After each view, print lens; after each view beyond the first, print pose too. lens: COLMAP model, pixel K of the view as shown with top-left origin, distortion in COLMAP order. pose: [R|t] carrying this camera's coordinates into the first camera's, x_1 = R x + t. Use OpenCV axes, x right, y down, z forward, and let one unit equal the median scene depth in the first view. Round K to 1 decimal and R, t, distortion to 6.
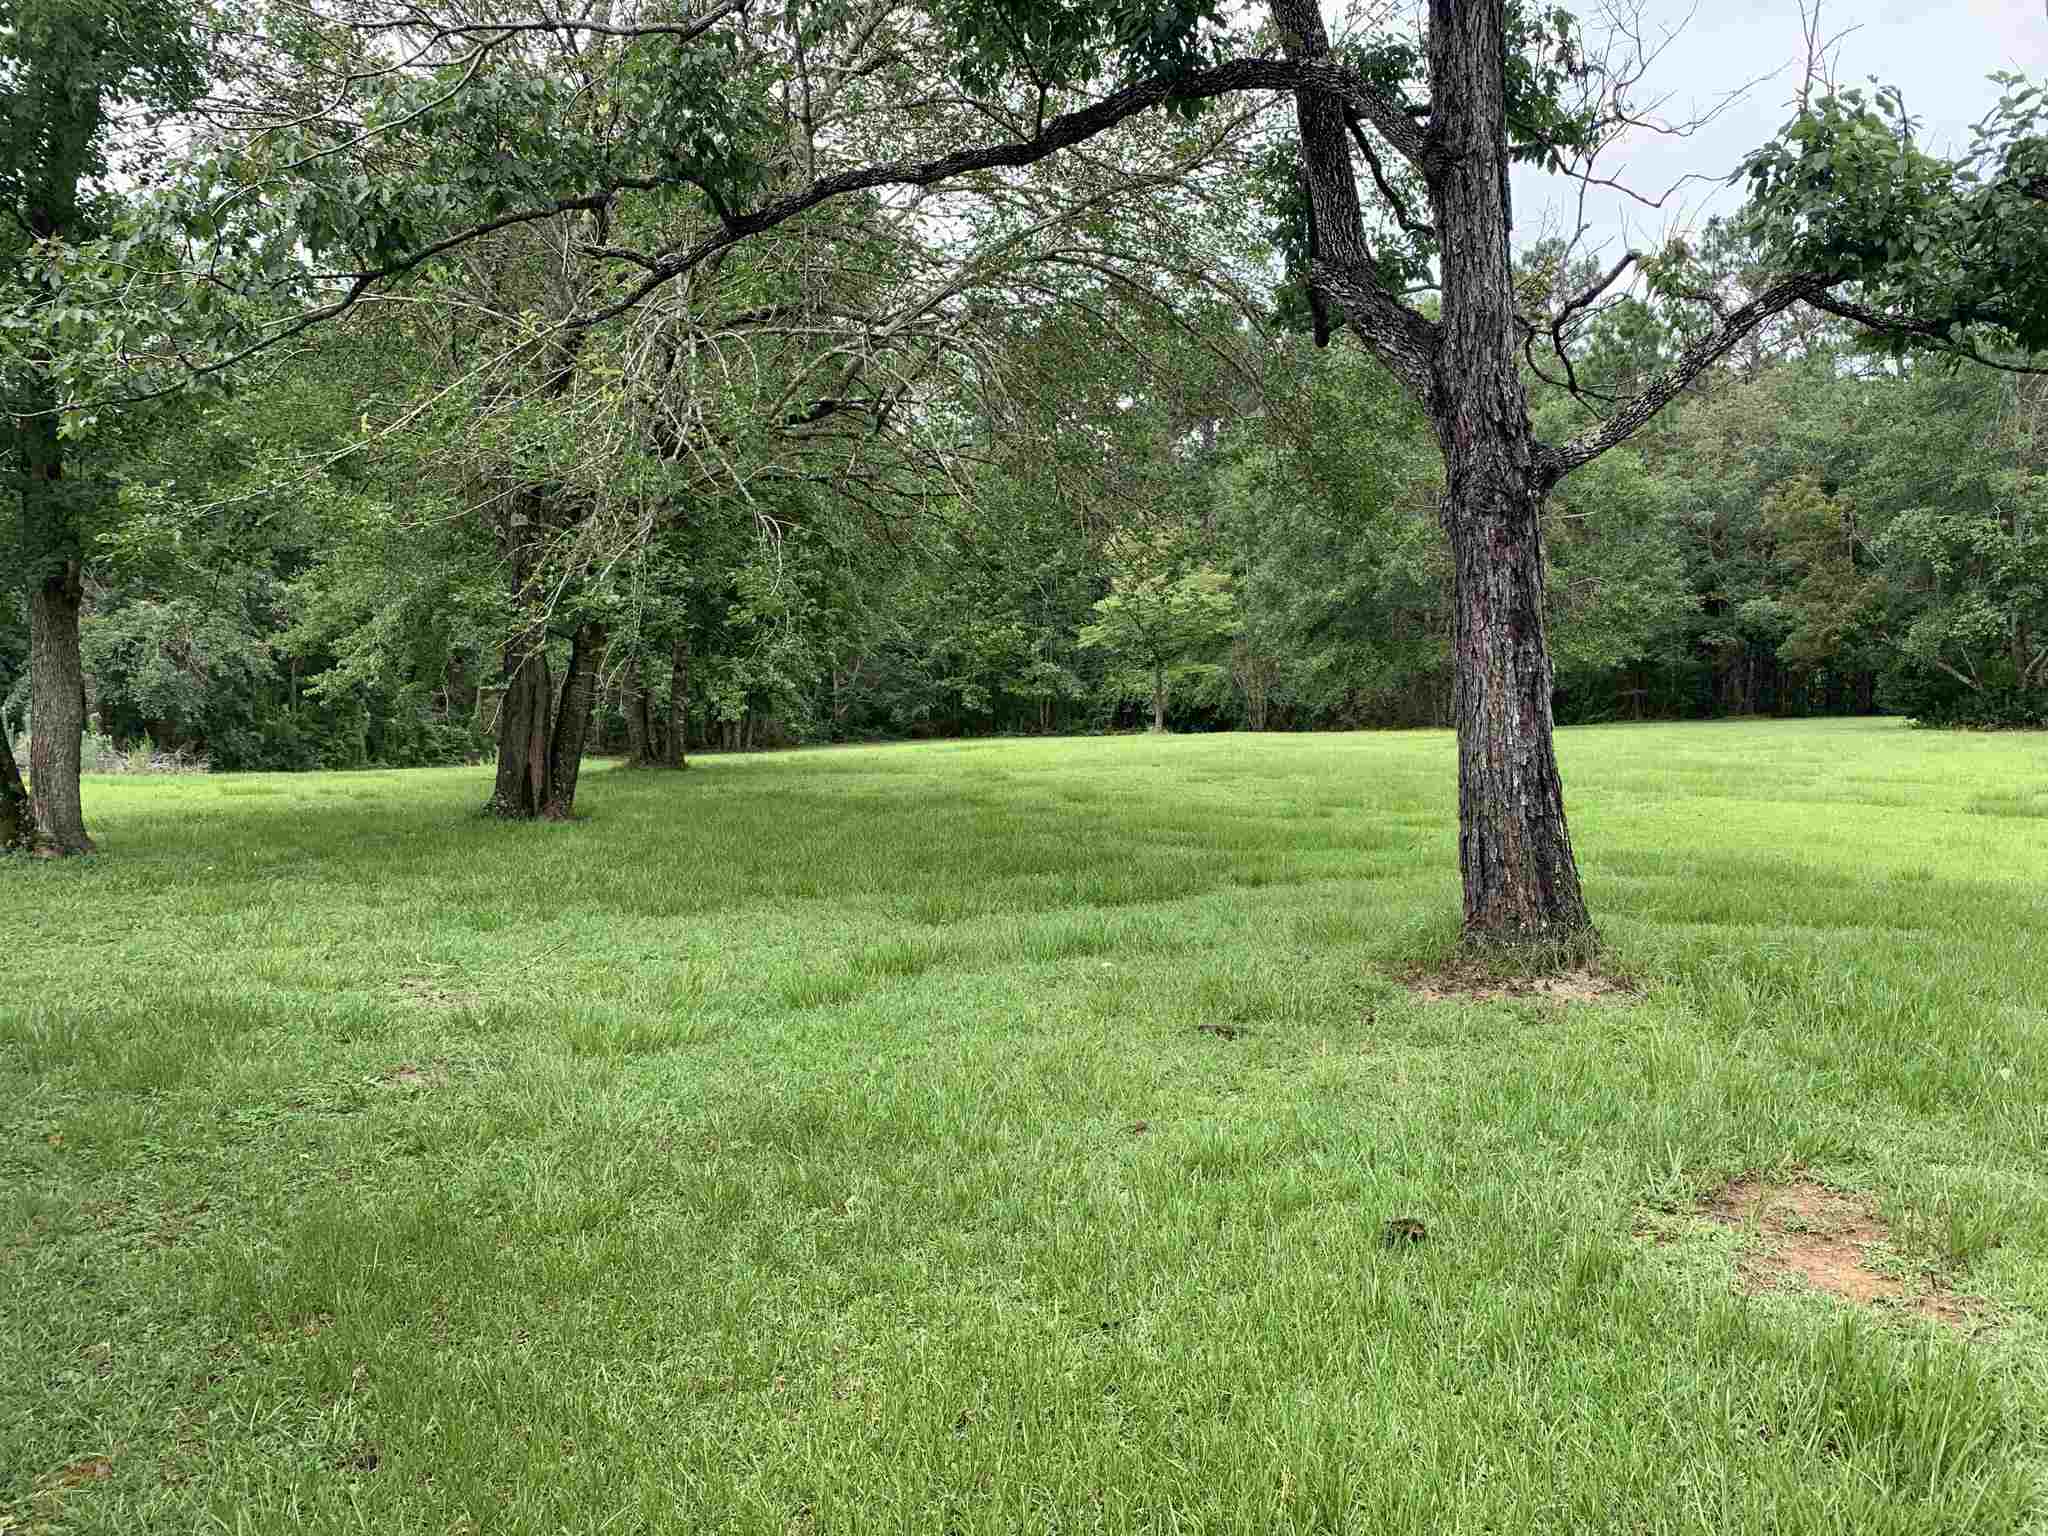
lens RADIAL K [[1568.1, 0, 1023.6], [0, 1568.1, 752.9], [0, 0, 1]] dist [0.024816, -0.026293]
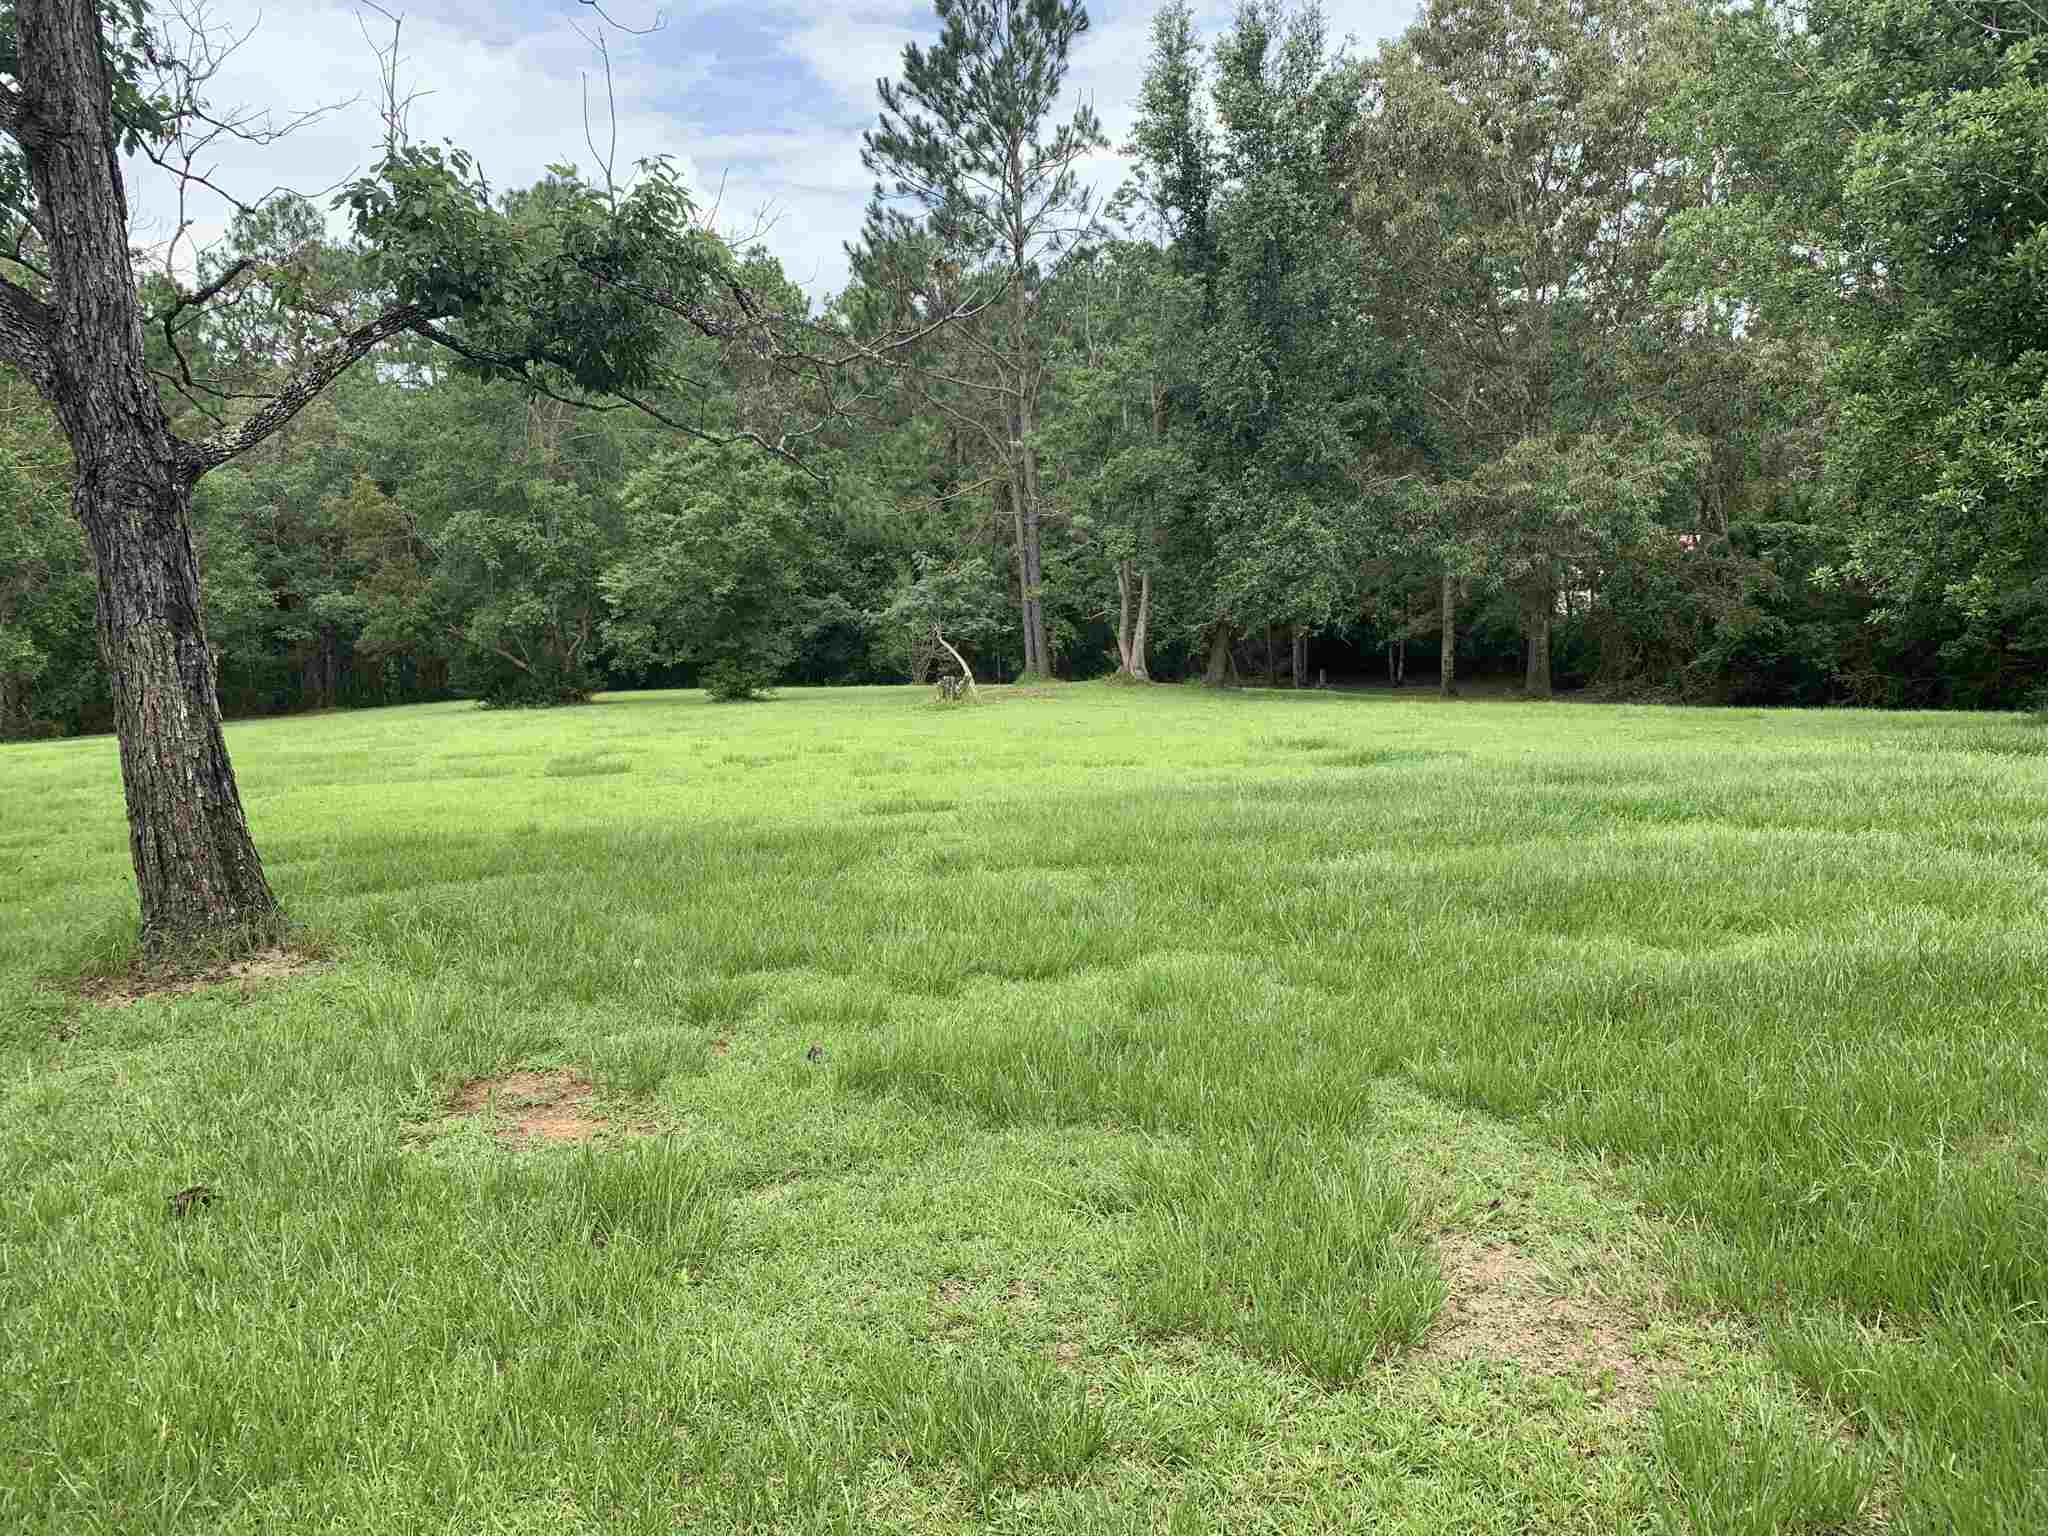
lens RADIAL K [[1568.1, 0, 1022.4], [0, 1568.1, 764.7], [0, 0, 1]] dist [0.024816, -0.026293]
pose [[0.656983, -0.087042, 0.748864, -0.088509], [0.078873, 0.995797, 0.046549, 0.006875], [-0.749769, 0.028483, 0.661087, -0.064028]]
